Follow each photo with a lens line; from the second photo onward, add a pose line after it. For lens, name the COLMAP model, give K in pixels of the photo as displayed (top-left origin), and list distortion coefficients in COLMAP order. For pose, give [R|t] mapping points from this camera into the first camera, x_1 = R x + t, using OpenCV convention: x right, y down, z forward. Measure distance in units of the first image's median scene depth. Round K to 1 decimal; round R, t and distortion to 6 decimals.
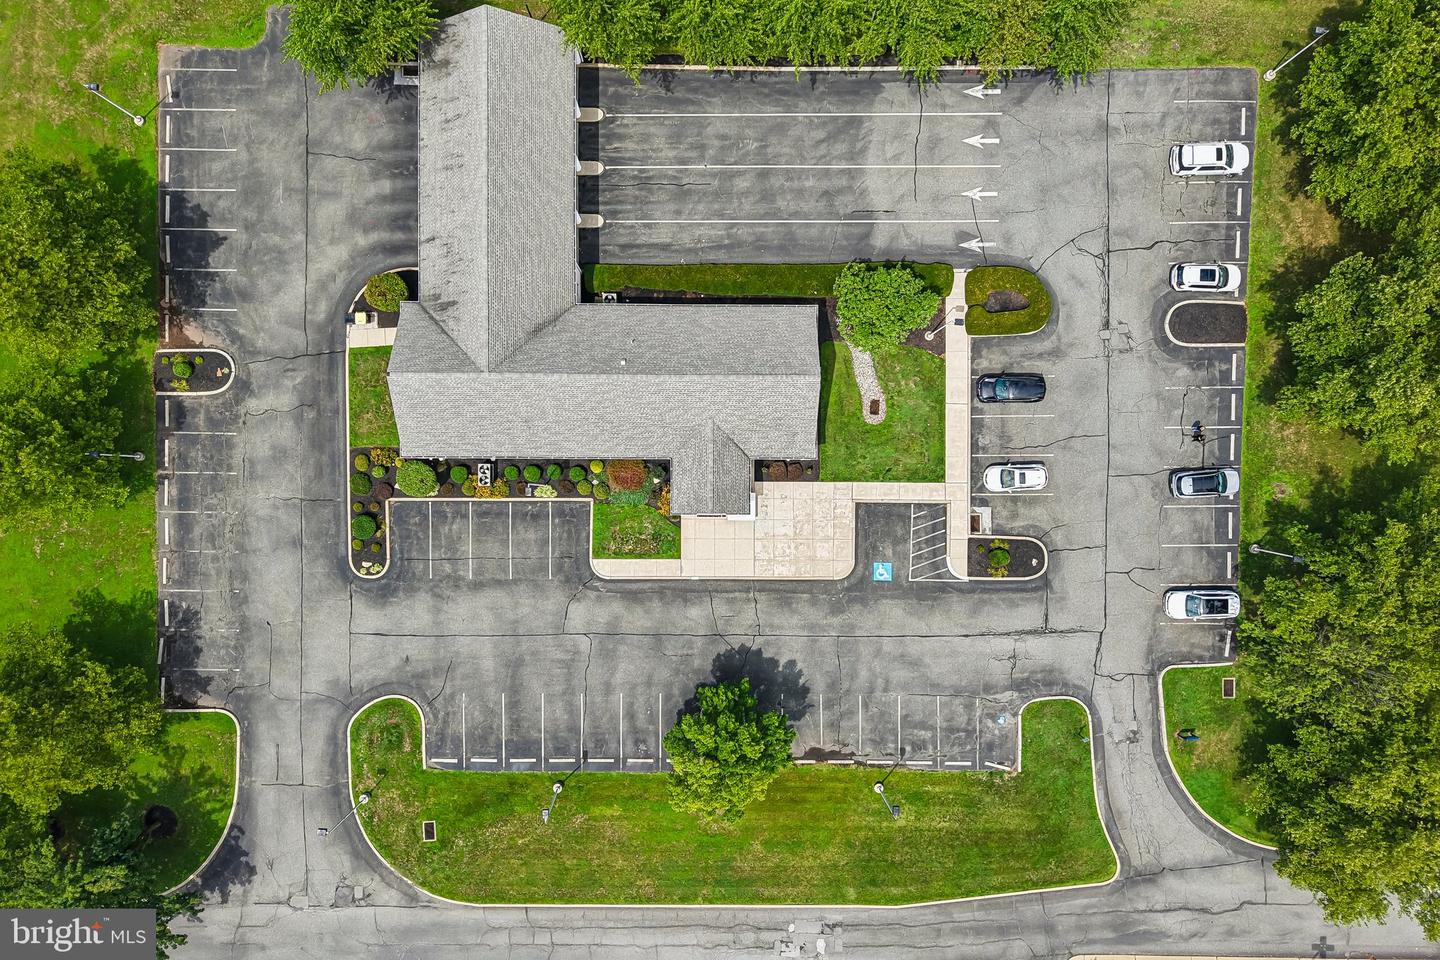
lens RADIAL K [[964.1, 0, 717.5], [0, 964.1, 484.3], [0, 0, 1]] dist [0.031351, -0.039169]
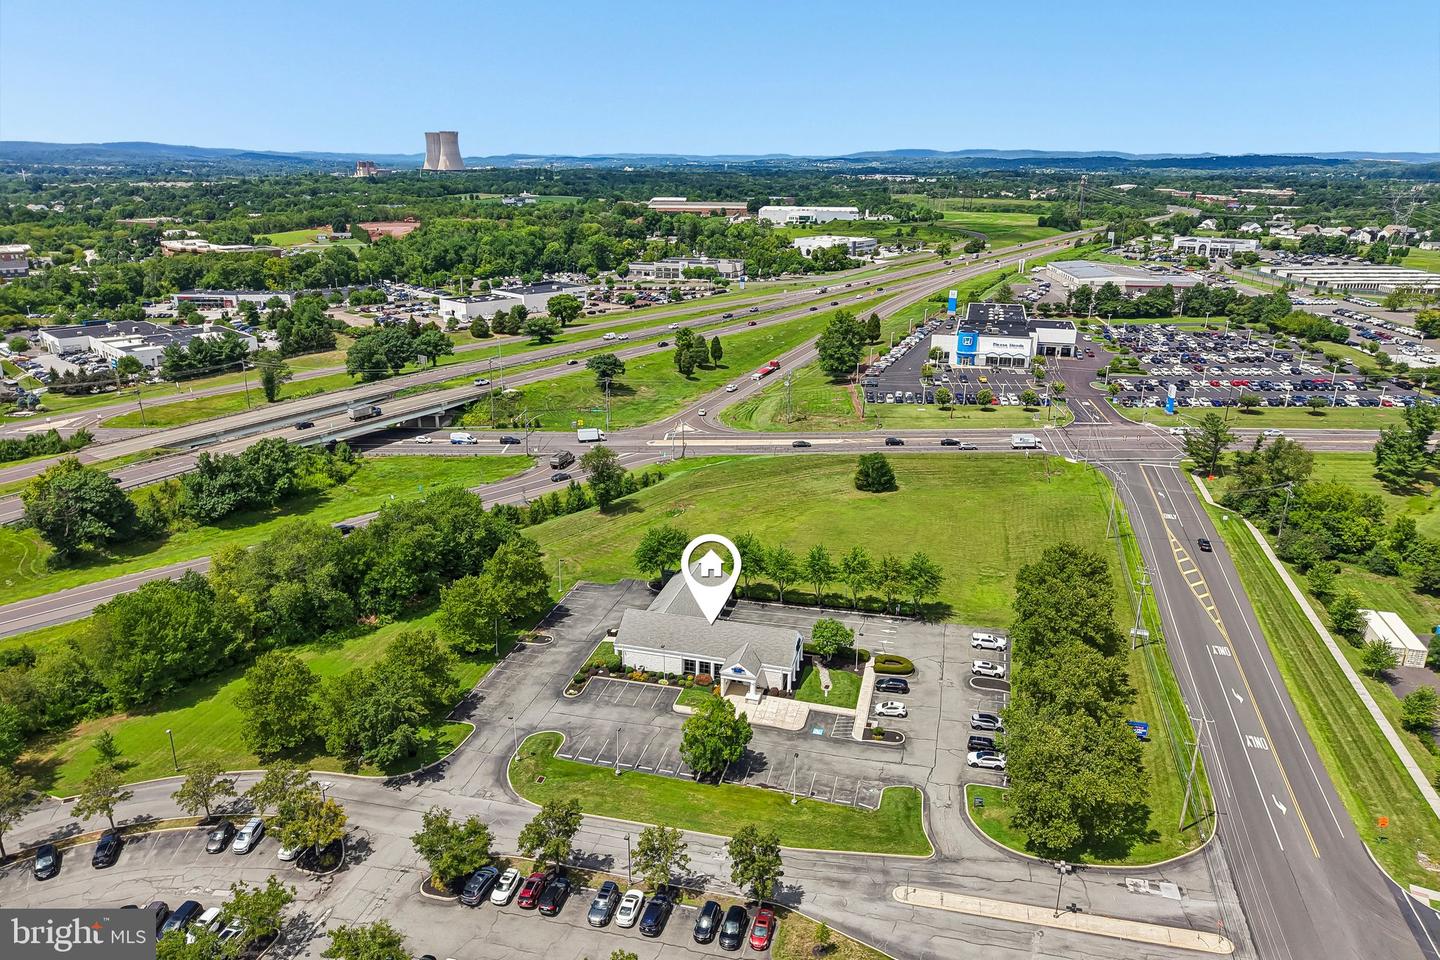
lens RADIAL K [[964.1, 0, 721.9], [0, 964.1, 483.0], [0, 0, 1]] dist [0.031351, -0.039169]
pose [[0.966198, 0.069075, -0.248373, 0.432370], [-0.257527, 0.302912, -0.917564, 1.758427], [0.011855, 0.950512, 0.310462, -0.065558]]
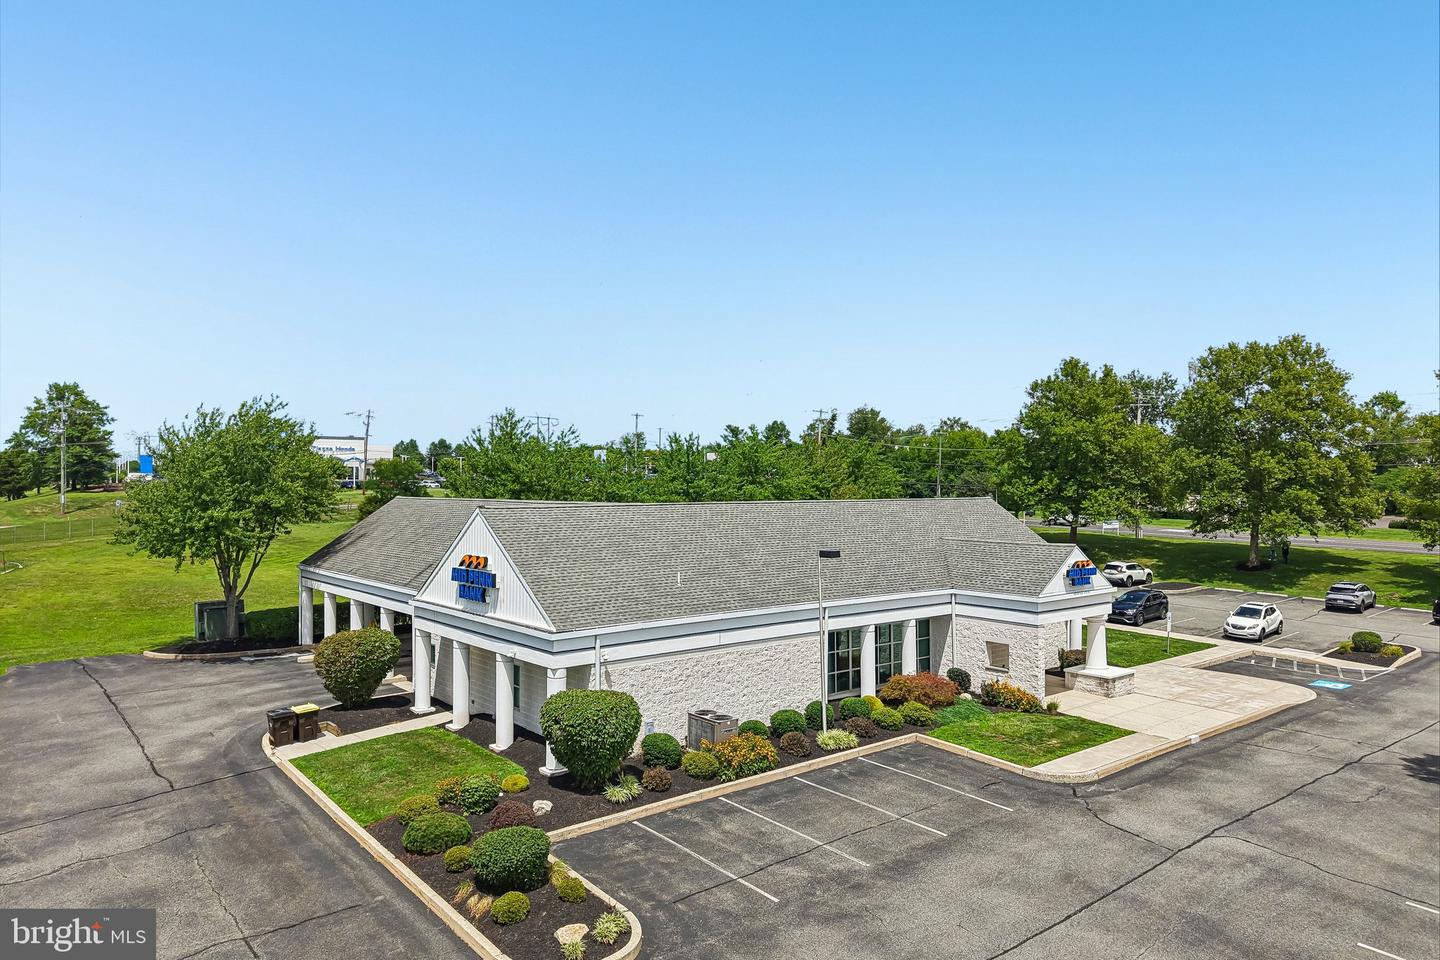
lens RADIAL K [[964.1, 0, 714.0], [0, 964.1, 475.2], [0, 0, 1]] dist [0.031351, -0.039169]
pose [[0.776886, -0.018985, 0.629355, -0.496795], [0.629334, -0.007820, -0.777096, 0.317732], [0.019674, 0.999789, 0.005873, 0.865476]]
